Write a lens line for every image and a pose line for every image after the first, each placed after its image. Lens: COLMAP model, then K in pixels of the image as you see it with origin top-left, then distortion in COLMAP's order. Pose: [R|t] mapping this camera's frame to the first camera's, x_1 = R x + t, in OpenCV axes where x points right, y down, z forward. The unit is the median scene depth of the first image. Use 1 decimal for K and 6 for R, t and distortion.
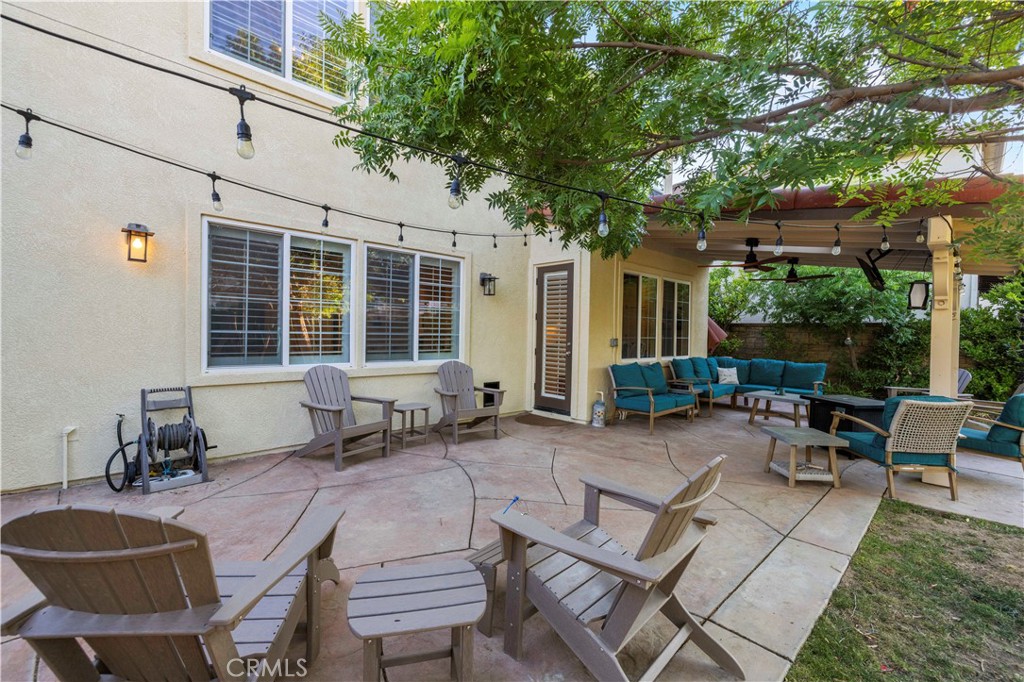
lens RADIAL K [[437.0, 0, 512.5], [0, 437.0, 338.7], [0, 0, 1]] dist [0.001175, 0.000140]
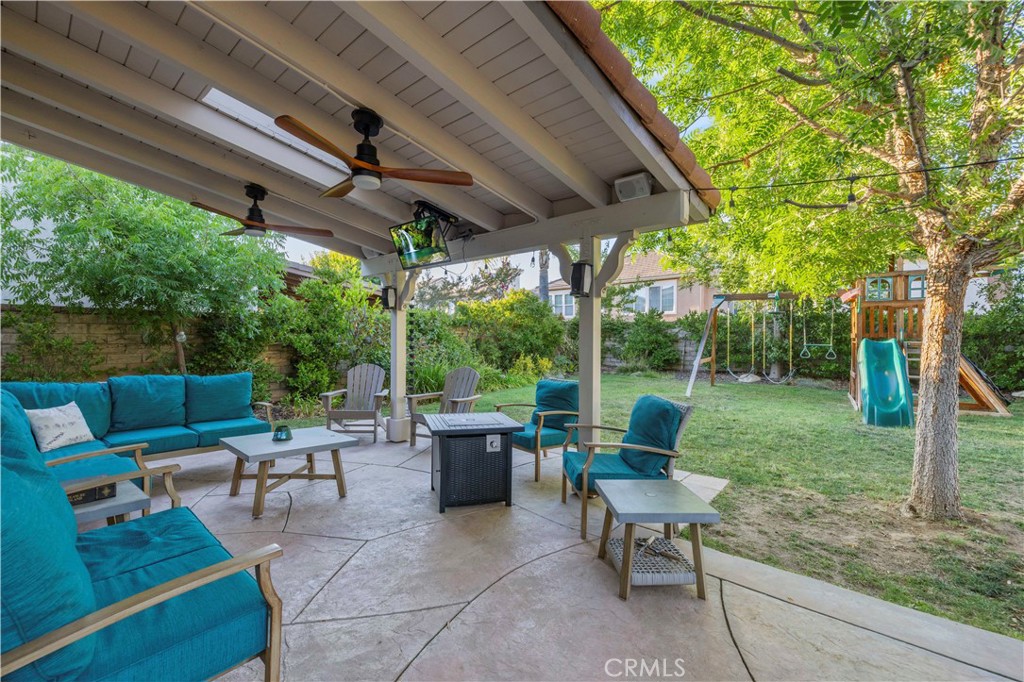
lens RADIAL K [[437.0, 0, 512.3], [0, 437.0, 337.8], [0, 0, 1]] dist [0.001175, 0.000140]
pose [[-0.072582, -0.020264, 0.997157, 0.052988], [0.009672, 0.999732, 0.021021, -0.002708], [-0.997316, 0.011170, -0.072366, 0.636634]]
